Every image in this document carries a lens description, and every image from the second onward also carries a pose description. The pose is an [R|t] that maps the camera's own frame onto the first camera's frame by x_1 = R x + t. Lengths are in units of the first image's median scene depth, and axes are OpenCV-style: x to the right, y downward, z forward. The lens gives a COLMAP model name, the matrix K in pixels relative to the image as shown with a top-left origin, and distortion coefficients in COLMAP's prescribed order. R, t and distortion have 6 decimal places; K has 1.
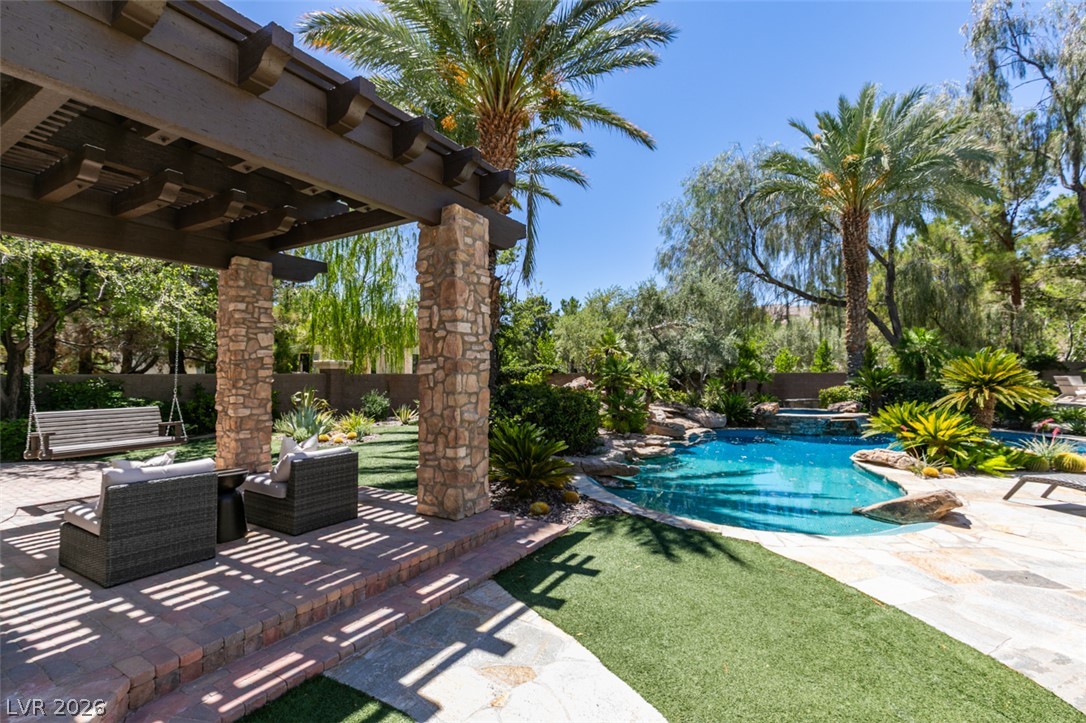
lens RADIAL K [[485.7, 0, 541.2], [0, 485.7, 363.1], [0, 0, 1]] dist [0.000847, -0.000510]
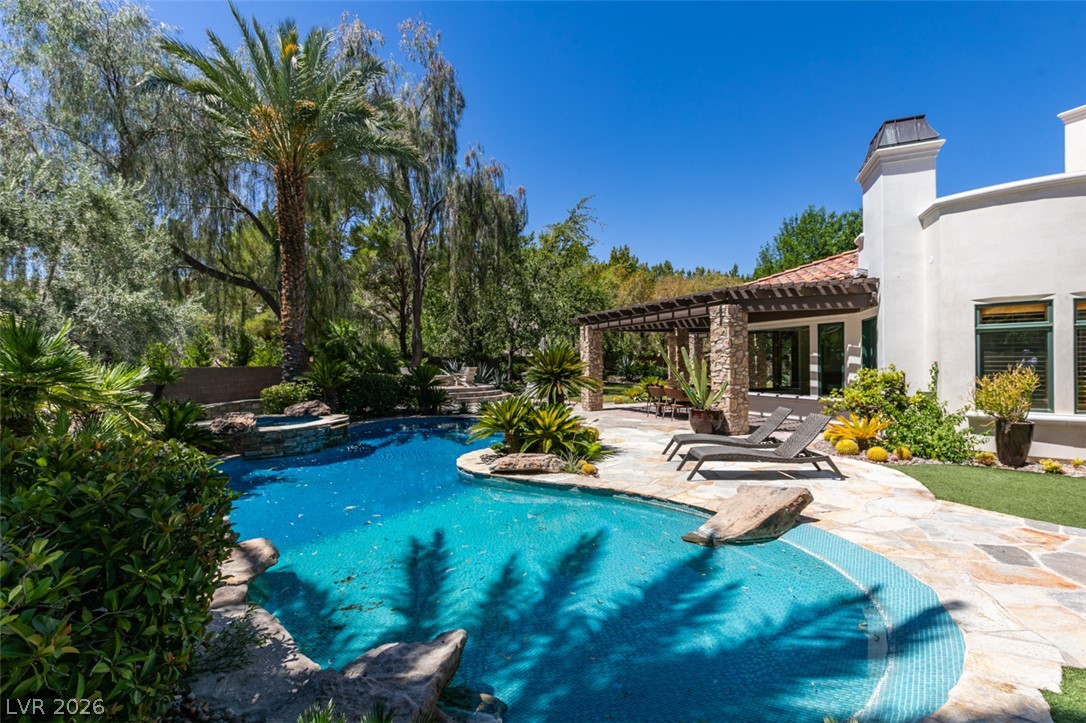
lens RADIAL K [[484.0, 0, 540.3], [0, 484.0, 364.5], [0, 0, 1]] dist [-0.001299, -0.000314]
pose [[0.225575, -0.005717, 0.974209, -0.072110], [-0.007488, 0.999943, 0.007602, 0.007996], [-0.974197, -0.009010, 0.225519, 0.476452]]
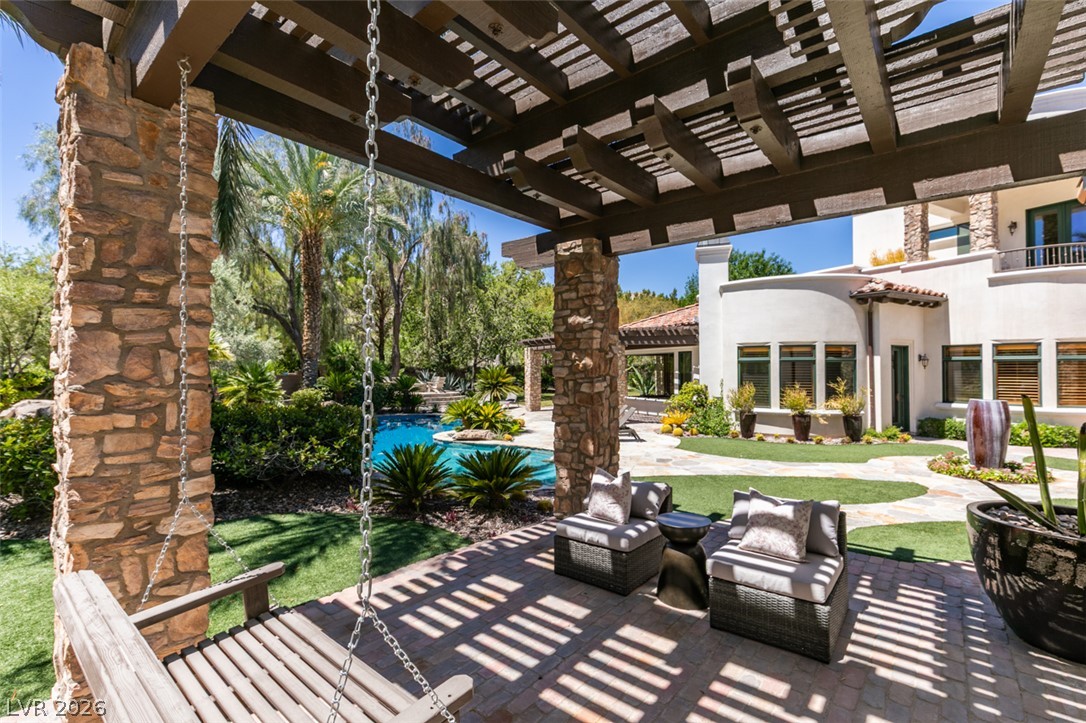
lens RADIAL K [[485.7, 0, 541.2], [0, 485.7, 363.1], [0, 0, 1]] dist [0.000847, -0.000510]
pose [[0.163071, 0.015304, 0.986496, -0.457797], [-0.018175, 0.999757, -0.012506, -0.008782], [-0.986447, -0.015890, 0.163310, 0.333066]]
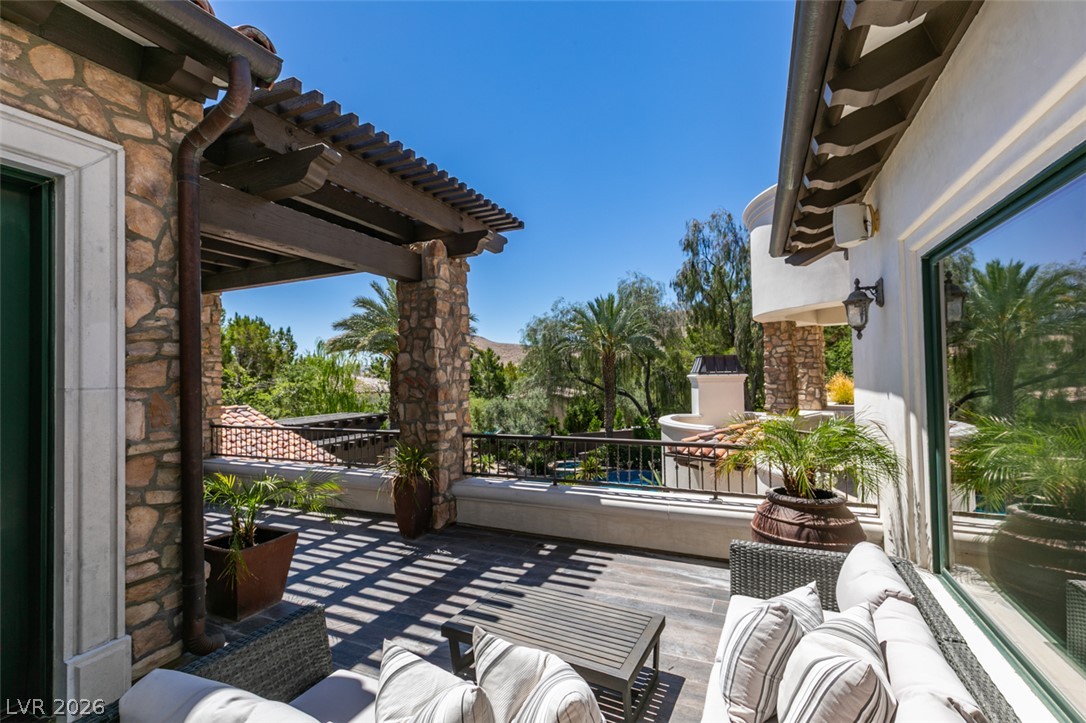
lens RADIAL K [[485.7, 0, 541.2], [0, 485.7, 363.1], [0, 0, 1]] dist [0.000847, -0.000510]
pose [[0.993429, -0.018379, 0.112965, 0.203754], [0.018610, 0.999826, -0.000993, -0.334572], [-0.112928, 0.003089, 0.993598, -1.009675]]
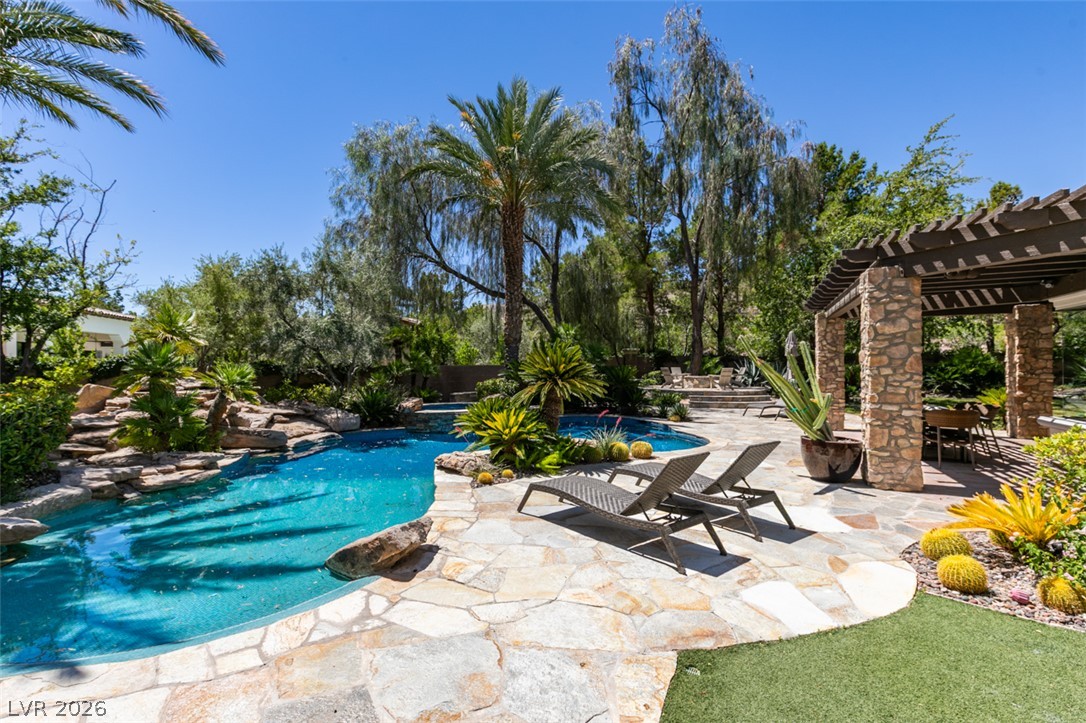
lens RADIAL K [[484.0, 0, 540.3], [0, 484.0, 364.5], [0, 0, 1]] dist [-0.001299, -0.000314]
pose [[0.877955, -0.002040, 0.478739, 0.253971], [-0.006368, 0.999853, 0.015938, 0.002378], [-0.478701, -0.017041, 0.877812, 0.100712]]
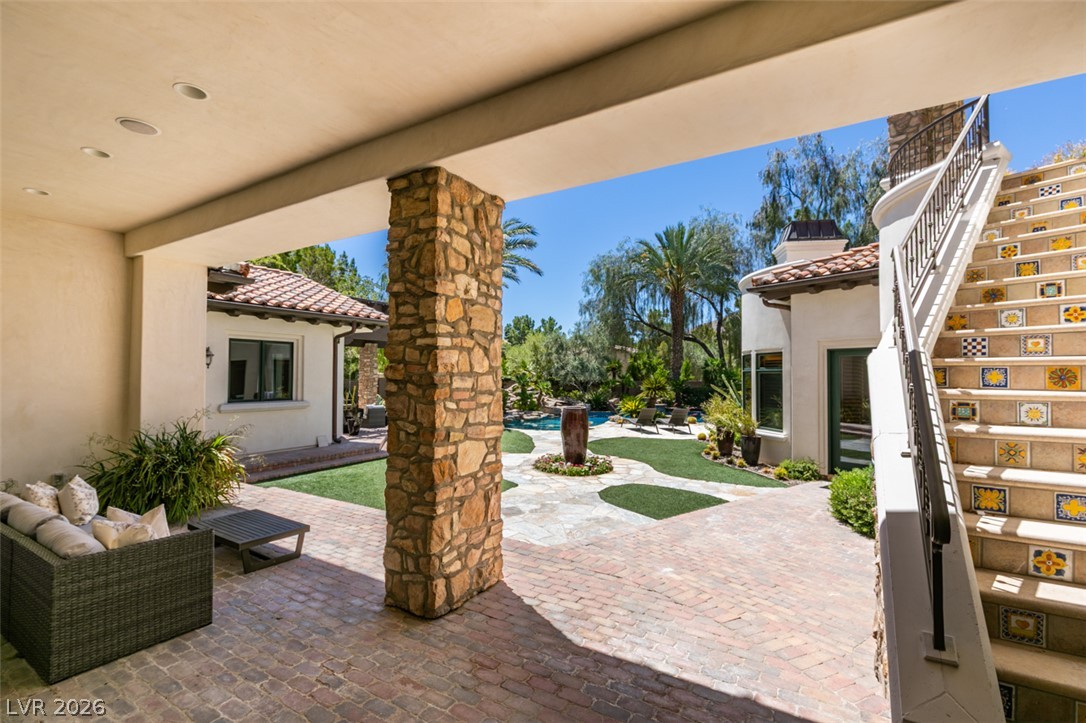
lens RADIAL K [[485.7, 0, 541.2], [0, 485.7, 363.1], [0, 0, 1]] dist [0.000847, -0.000510]
pose [[0.999868, 0.005841, -0.015162, 0.217769], [-0.005889, 0.999978, -0.003084, -0.047761], [0.015144, 0.003173, 0.999880, -0.907557]]
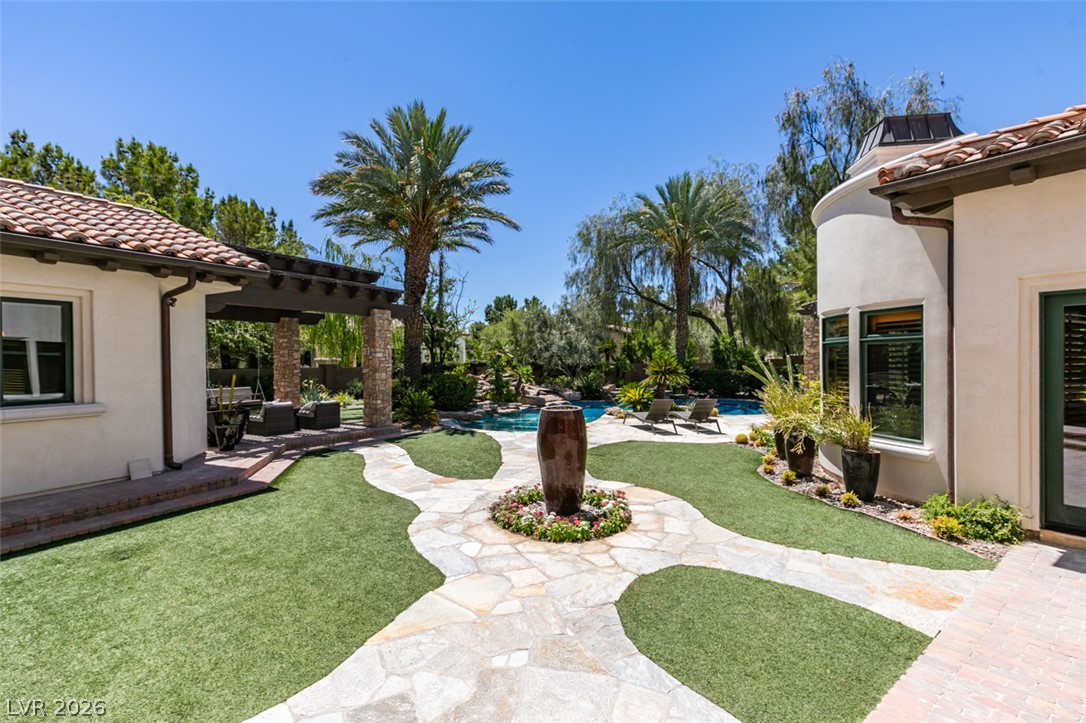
lens RADIAL K [[485.7, 0, 541.2], [0, 485.7, 363.1], [0, 0, 1]] dist [0.000847, -0.000510]
pose [[0.999889, -0.008695, 0.012066, 0.236609], [0.008359, 0.999583, 0.027650, -0.032537], [-0.012301, -0.027546, 0.999545, -0.567377]]
